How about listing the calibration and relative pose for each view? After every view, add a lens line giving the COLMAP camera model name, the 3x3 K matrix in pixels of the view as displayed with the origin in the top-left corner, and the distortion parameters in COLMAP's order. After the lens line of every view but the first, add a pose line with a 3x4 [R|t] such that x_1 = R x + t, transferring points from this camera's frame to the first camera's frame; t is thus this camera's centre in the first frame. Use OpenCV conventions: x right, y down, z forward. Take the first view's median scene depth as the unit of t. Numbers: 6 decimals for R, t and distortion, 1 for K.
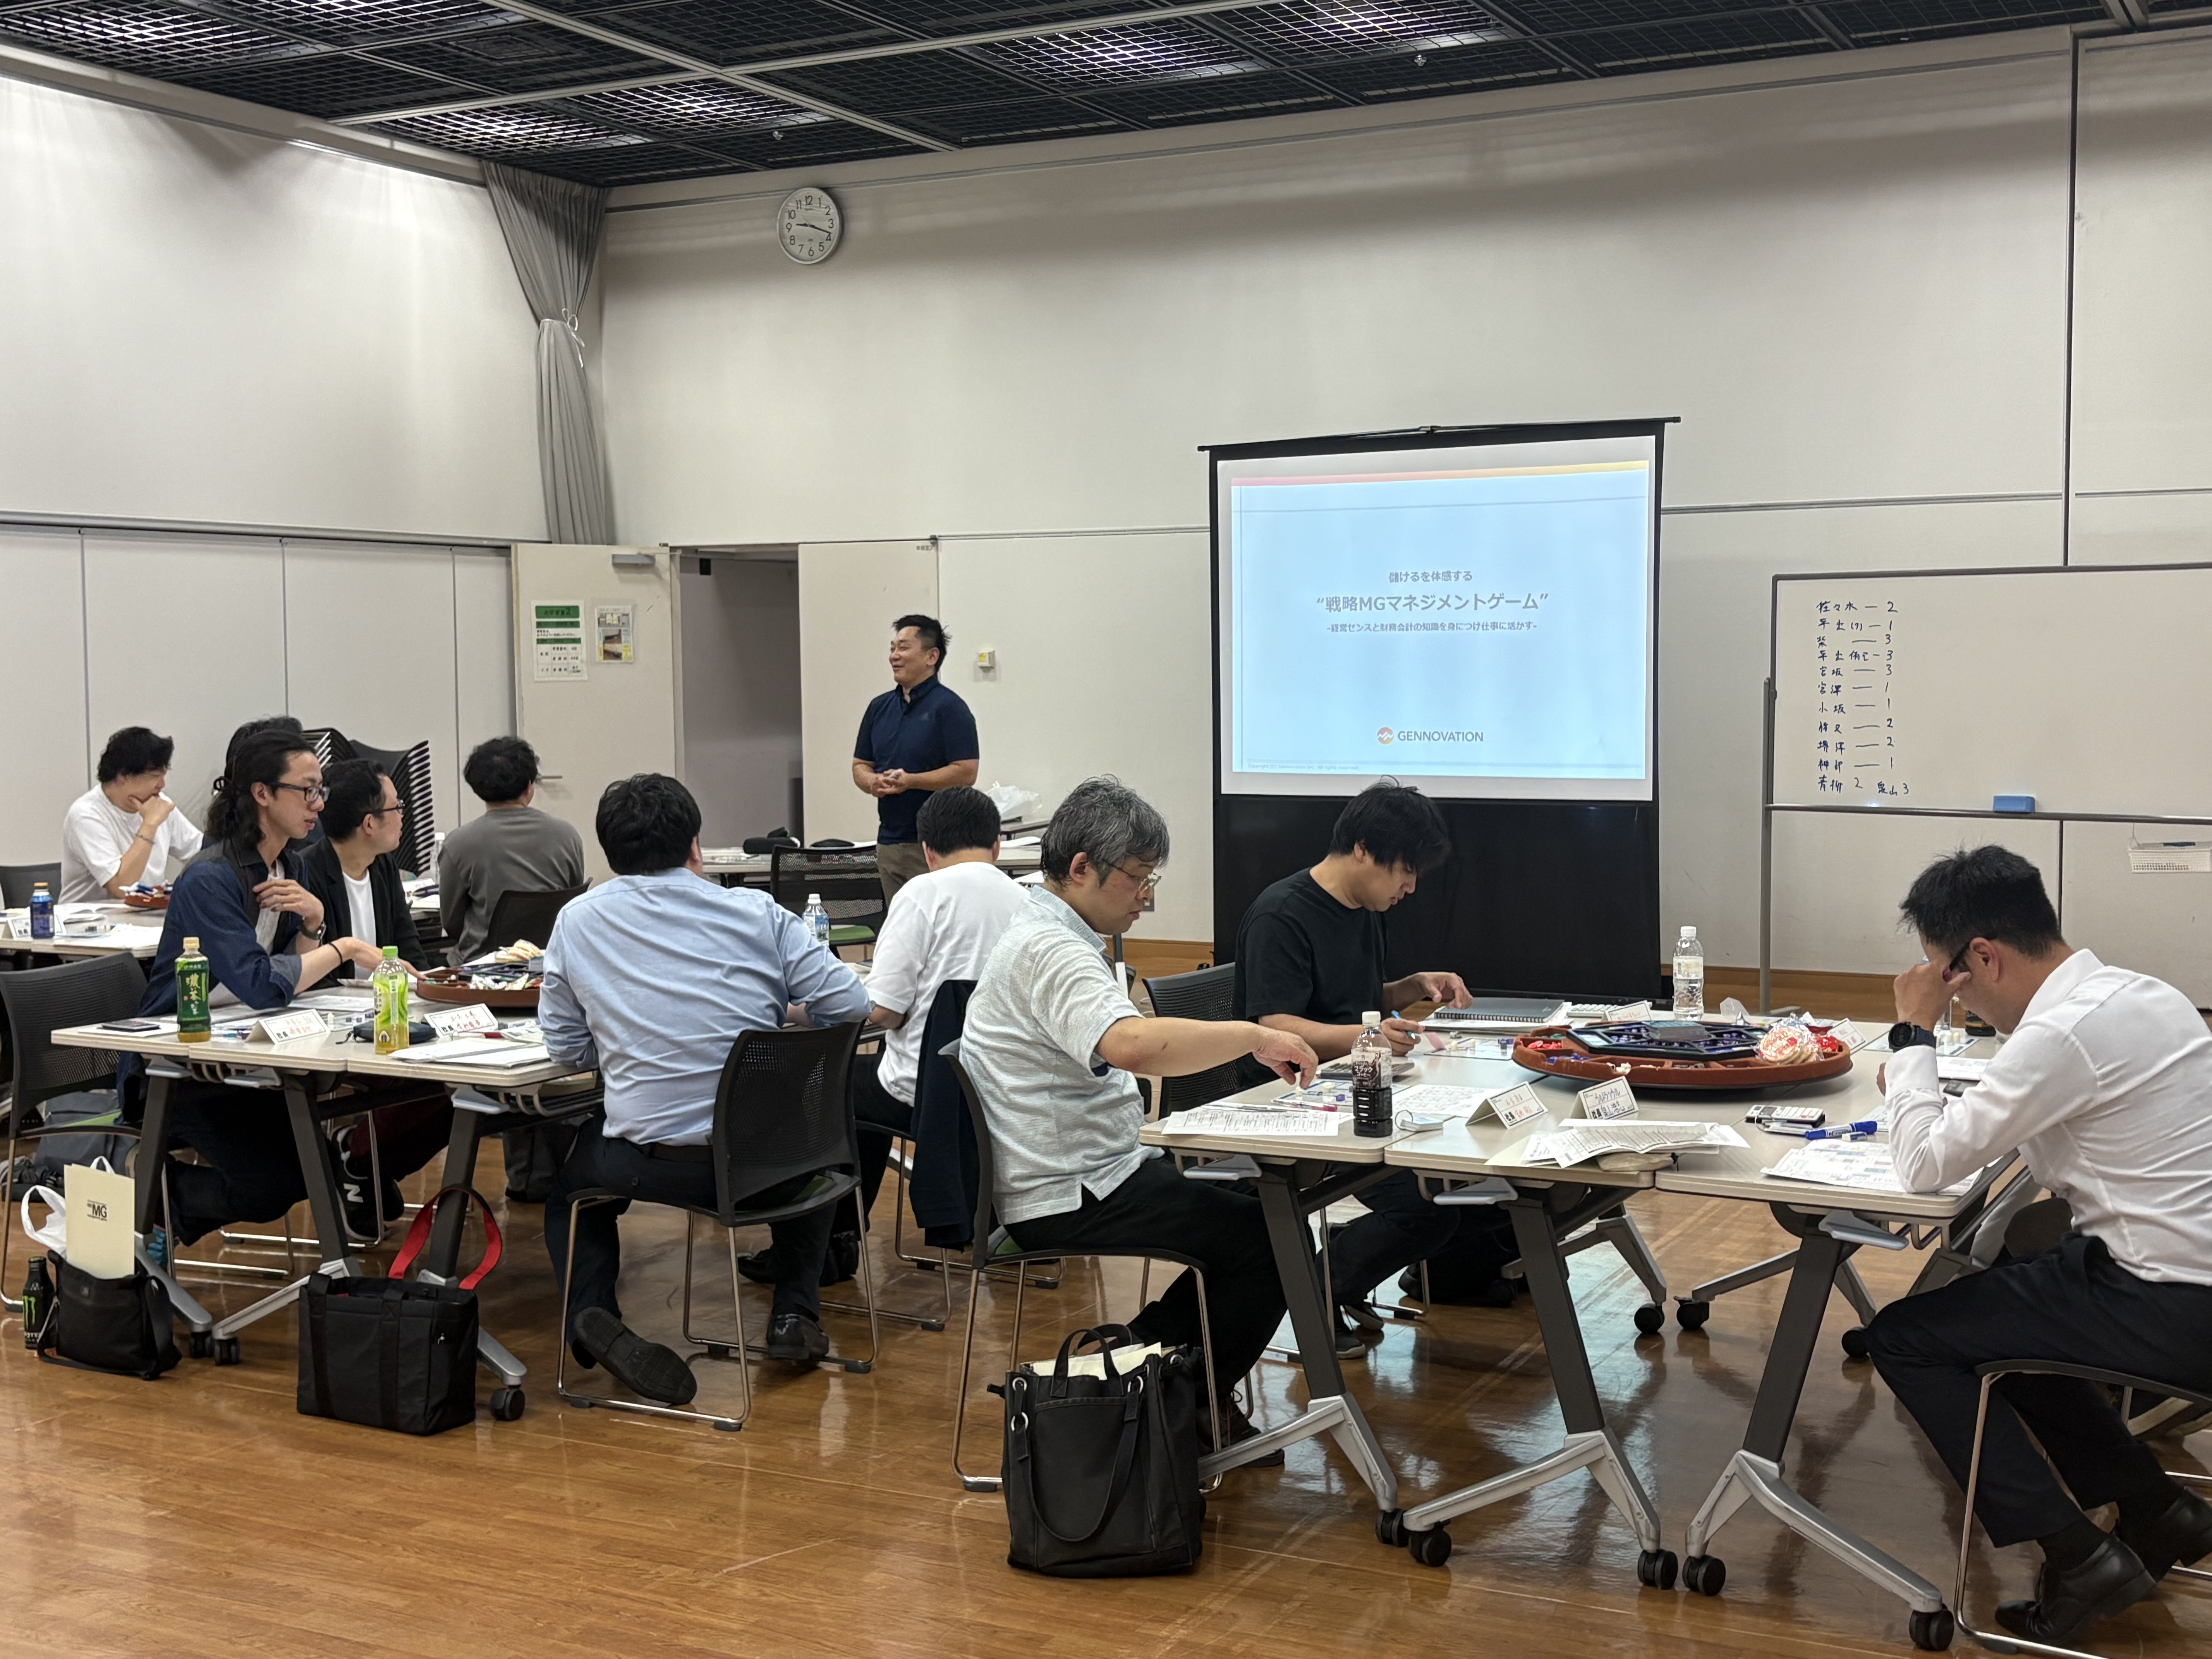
lens RADIAL K [[2578.0, 0, 1106.0], [0, 2578.0, 829.5], [0, 0, 1]] dist [0.026492, -0.033816]
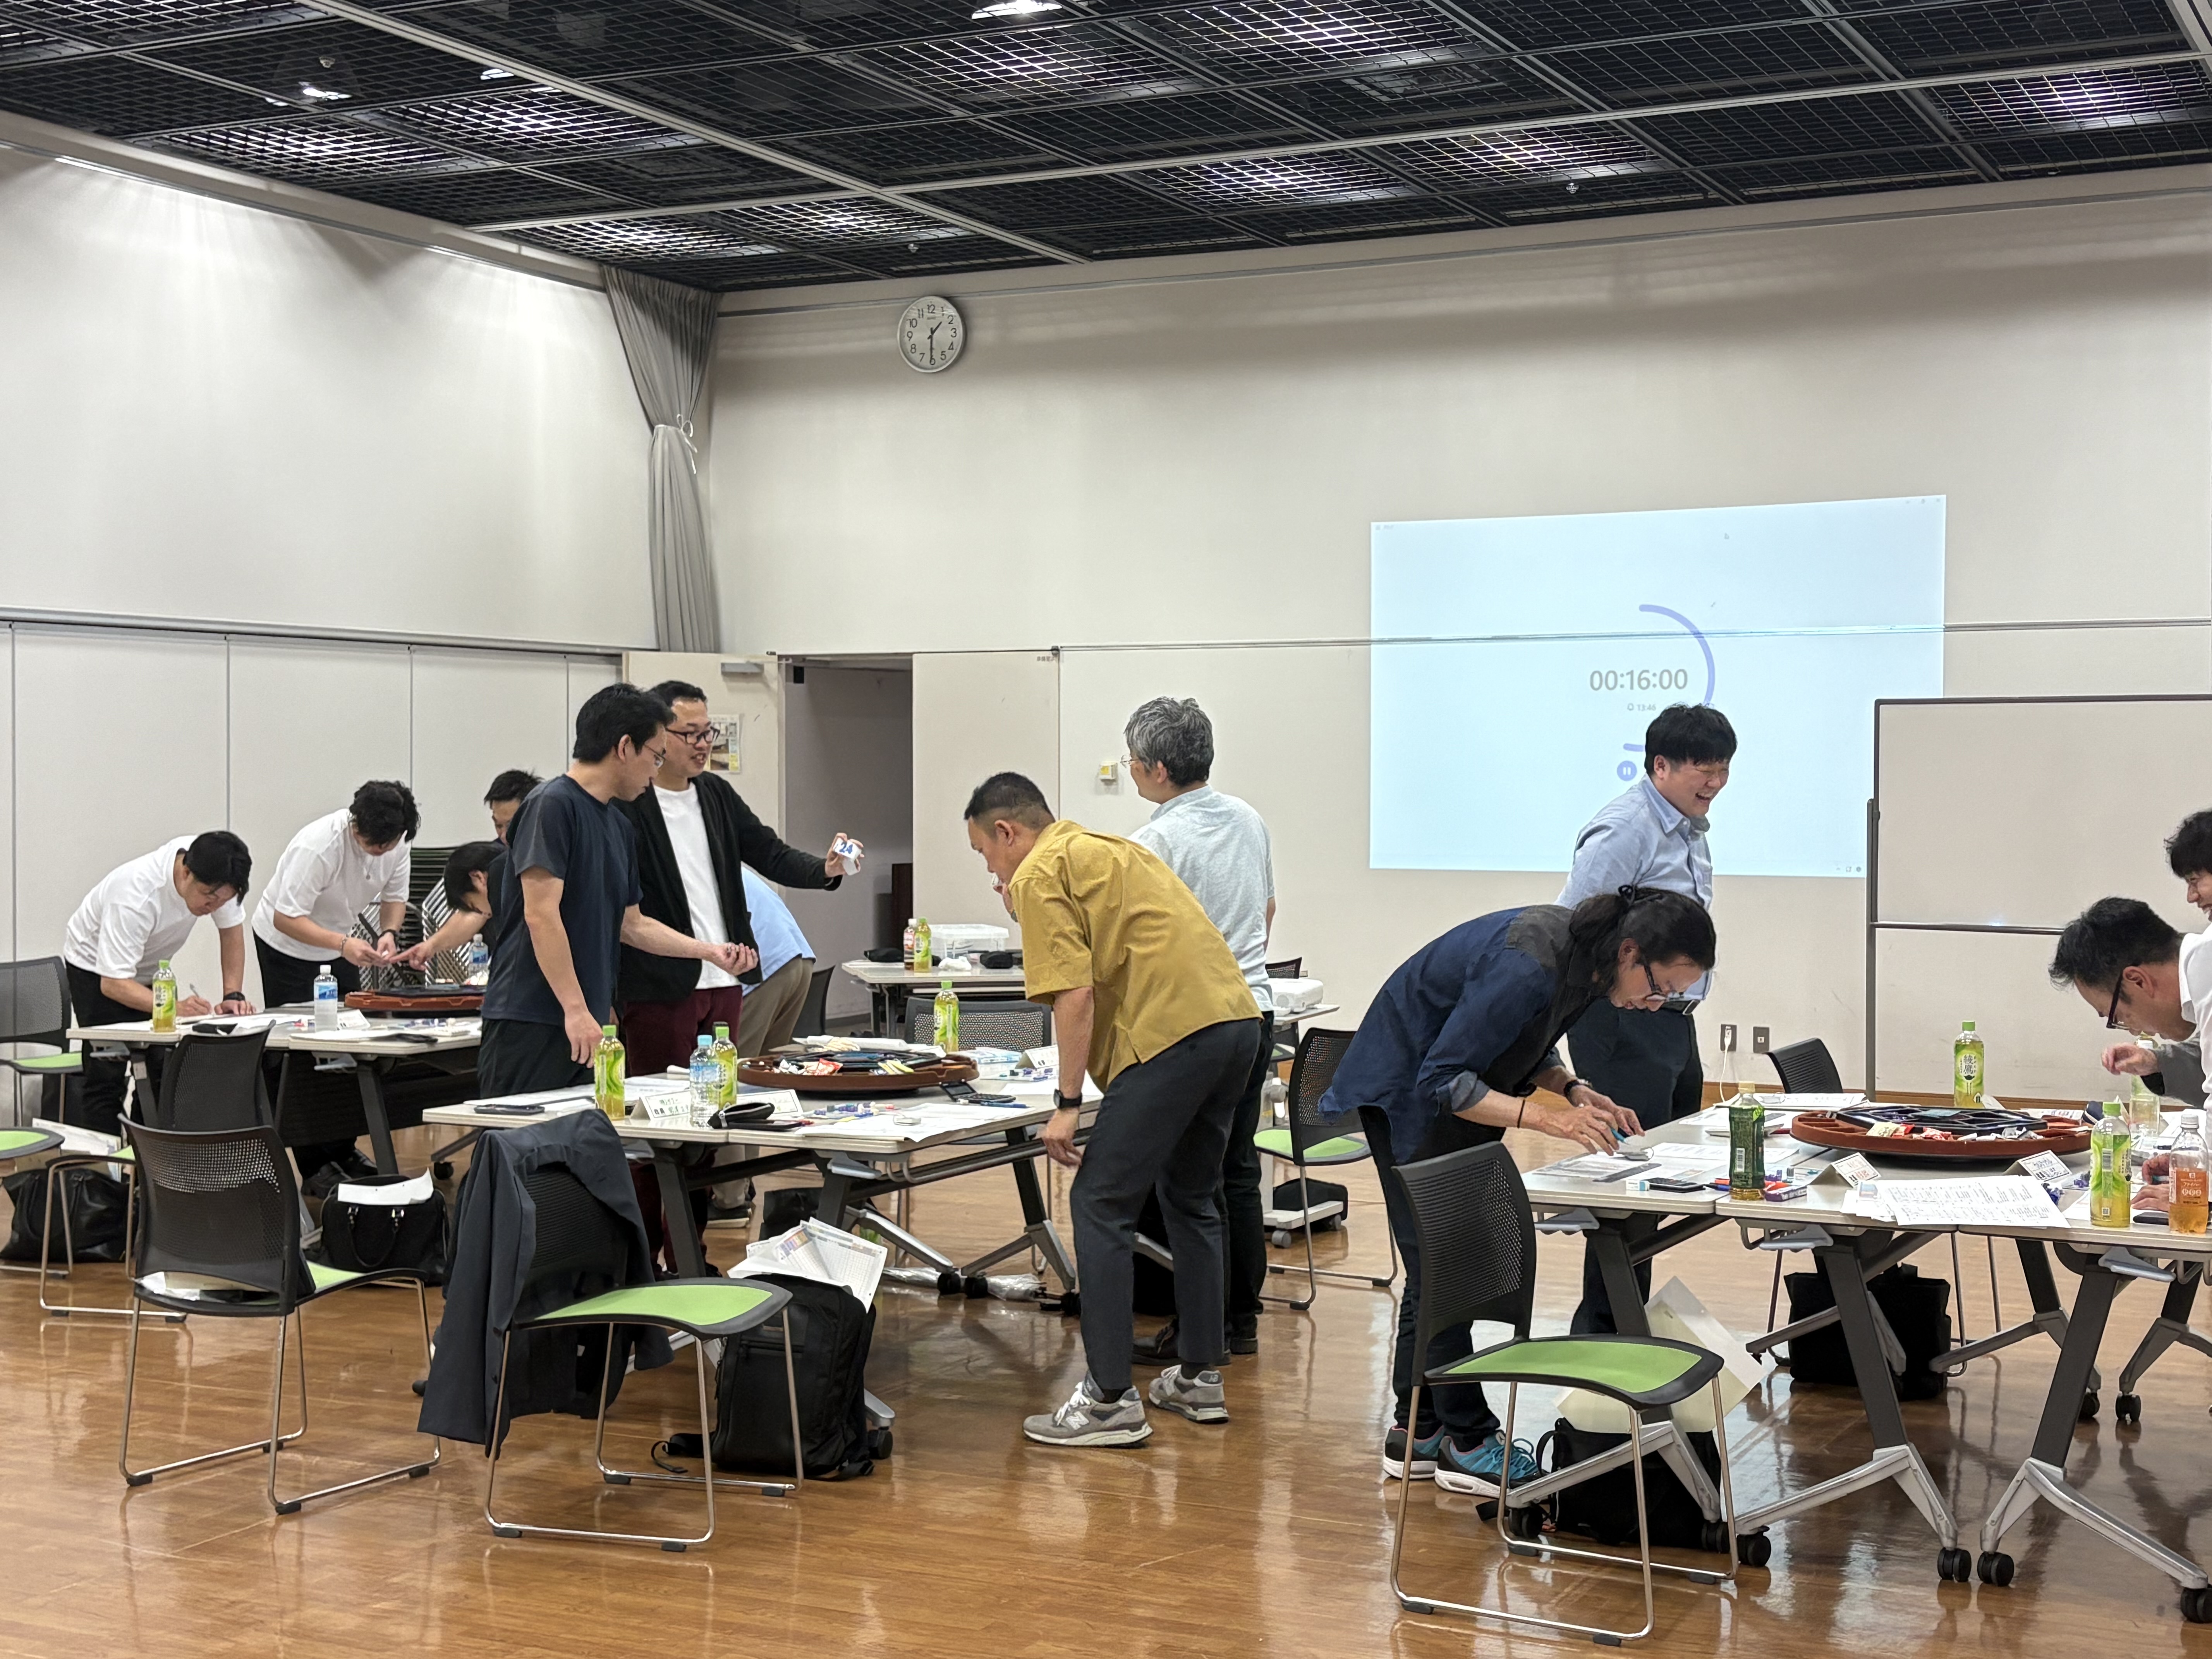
lens RADIAL K [[2917.5, 0, 1106.0], [0, 2917.5, 829.5], [0, 0, 1]] dist [0.153492, -0.393915]
pose [[0.999781, 0.007308, 0.019594, -0.075098], [-0.006418, 0.998962, -0.045093, 0.006969], [-0.019903, 0.044957, 0.998791, -0.128293]]
